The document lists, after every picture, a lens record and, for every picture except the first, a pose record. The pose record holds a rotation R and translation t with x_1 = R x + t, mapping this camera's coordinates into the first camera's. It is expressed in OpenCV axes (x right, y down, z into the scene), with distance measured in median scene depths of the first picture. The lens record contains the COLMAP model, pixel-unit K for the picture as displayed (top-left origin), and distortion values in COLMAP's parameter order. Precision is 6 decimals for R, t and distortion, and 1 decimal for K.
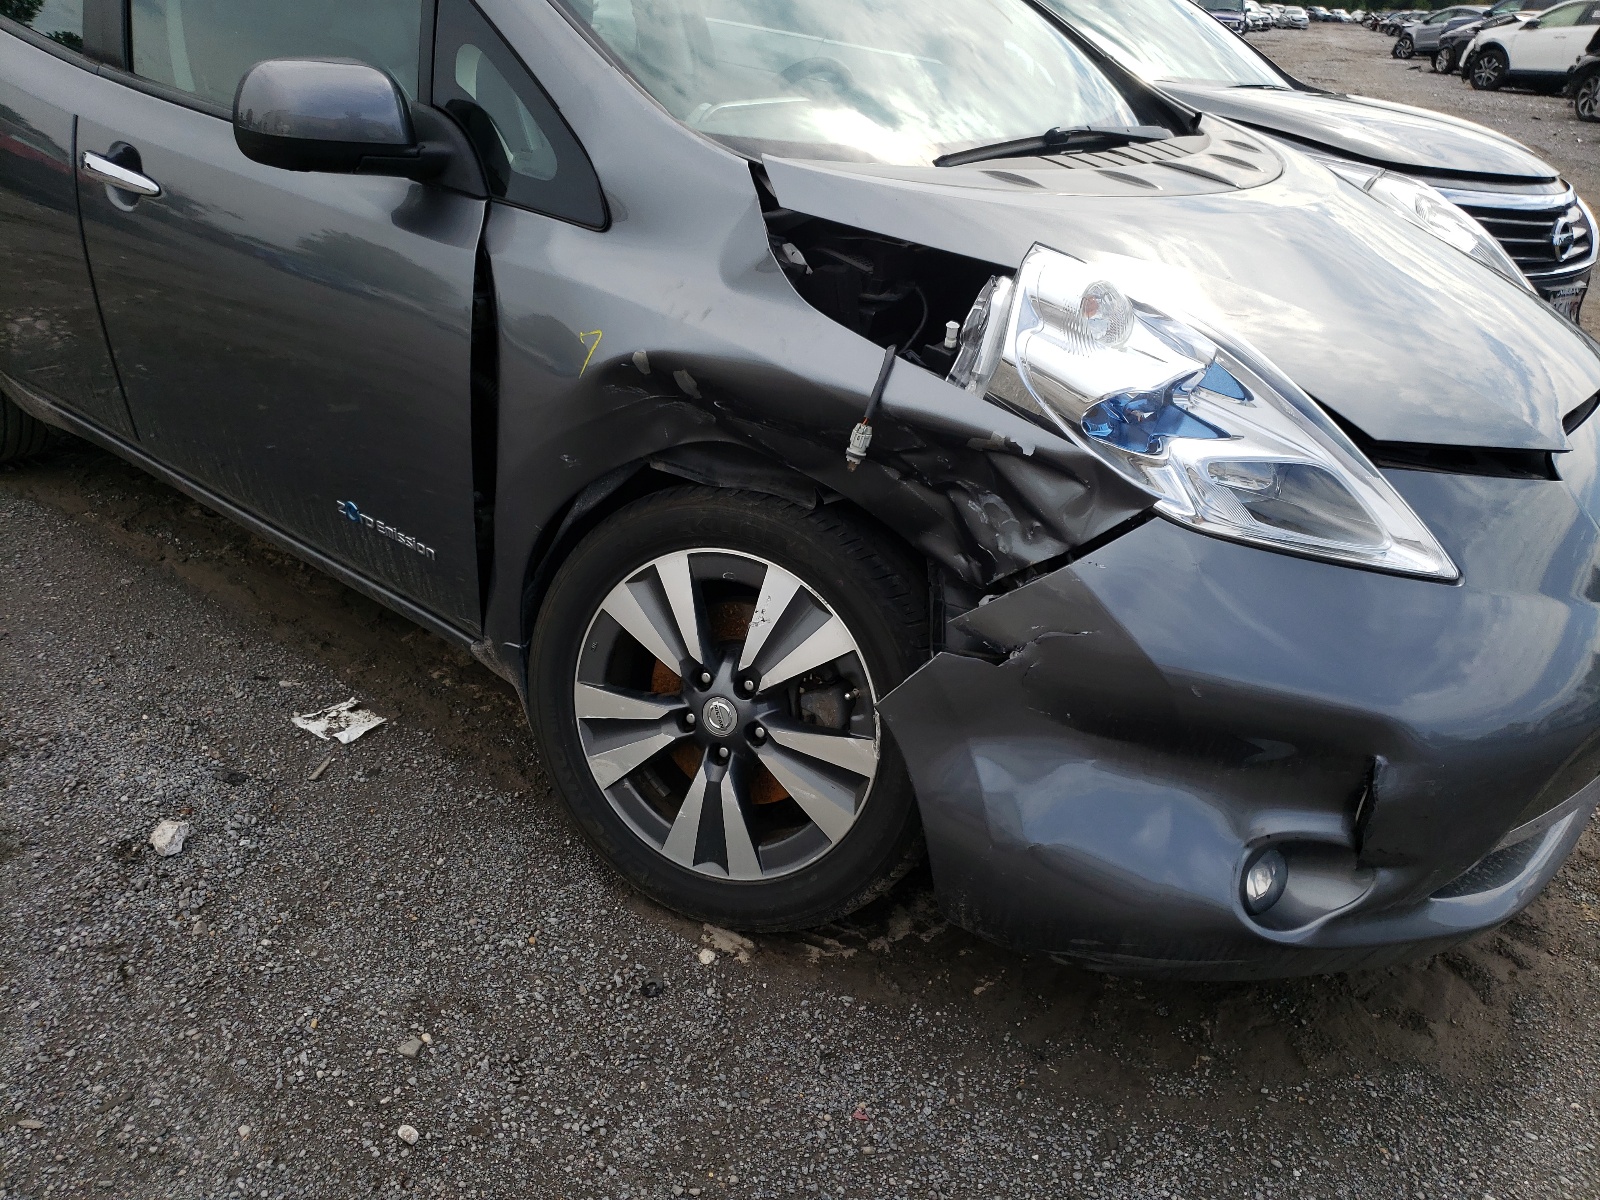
lens RADIAL K [[1273.0, 0, 799.5], [0, 1273.0, 637.2], [0, 0, 1]] dist [0.046768, -0.064163]
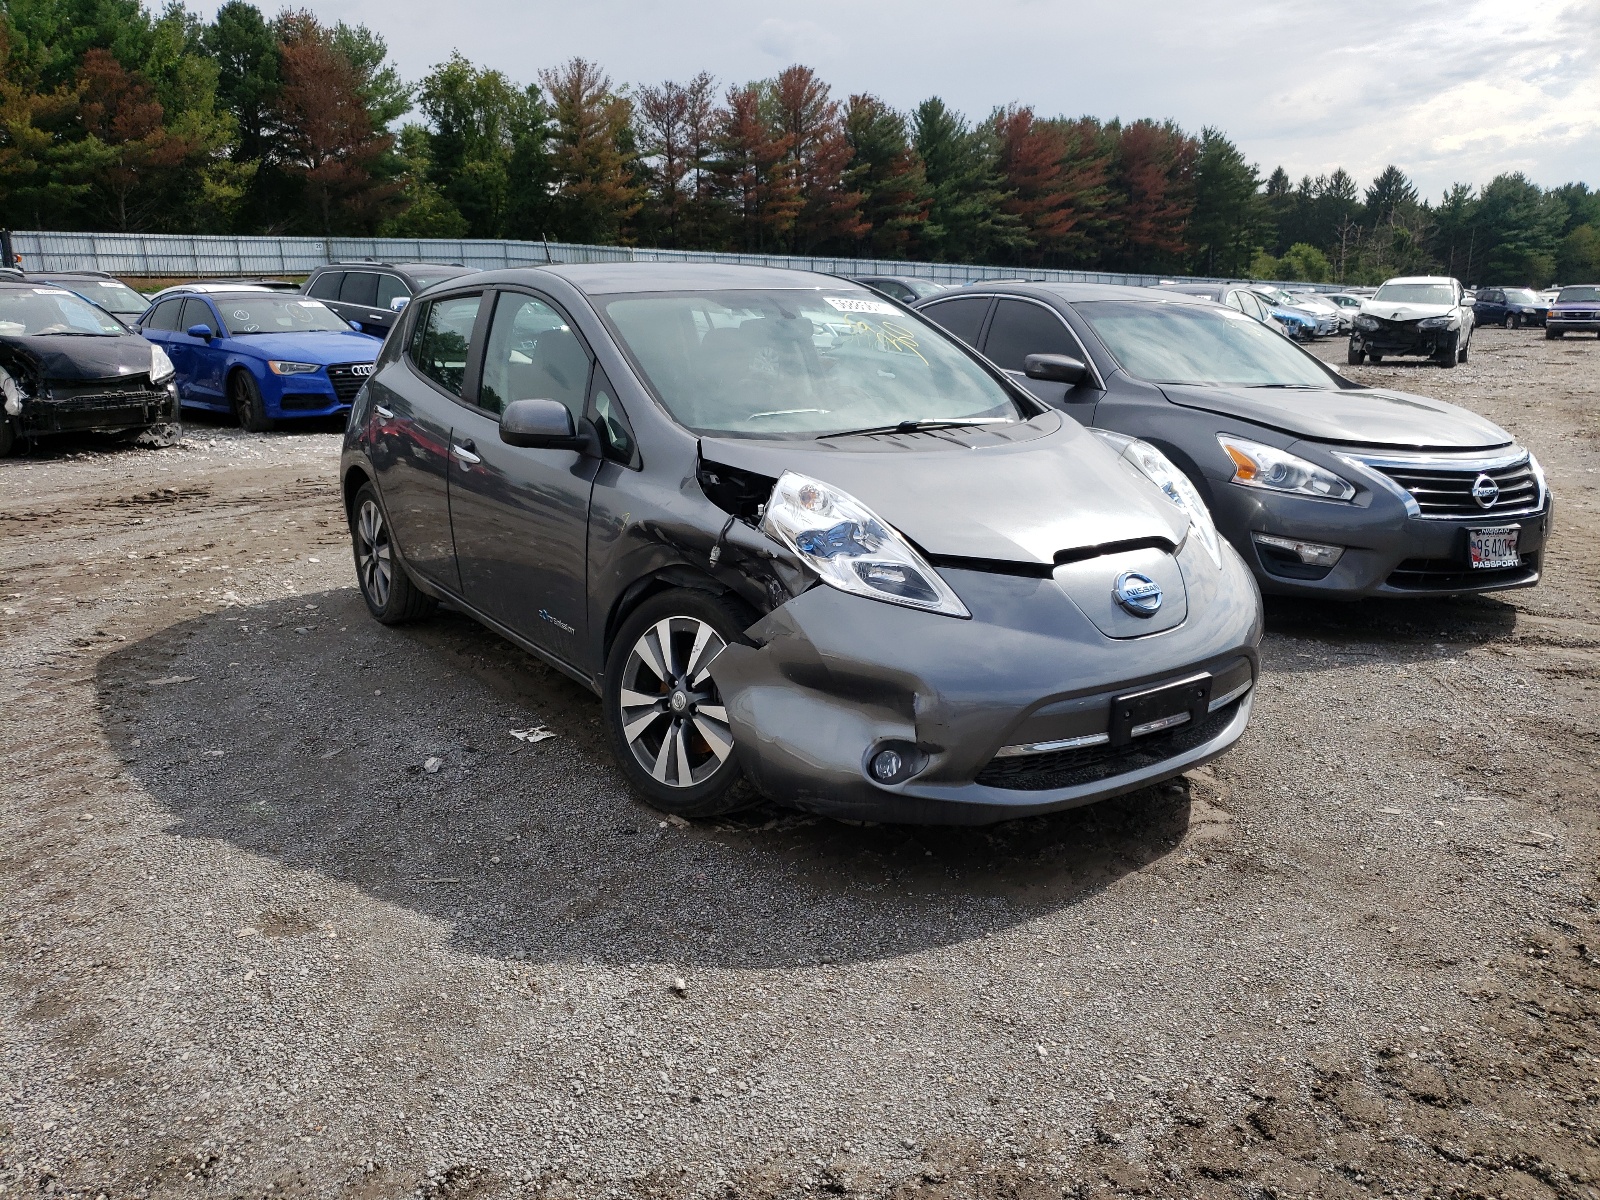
lens RADIAL K [[1216.7, 0, 800.0], [0, 1216.7, 600.0], [0, 0, 1]] dist [0.001483, 0.000206]
pose [[0.965390, 0.015238, -0.260364, 0.613539], [-0.076048, 0.971358, -0.225124, 0.322598], [0.249476, 0.237133, 0.938898, -0.778884]]
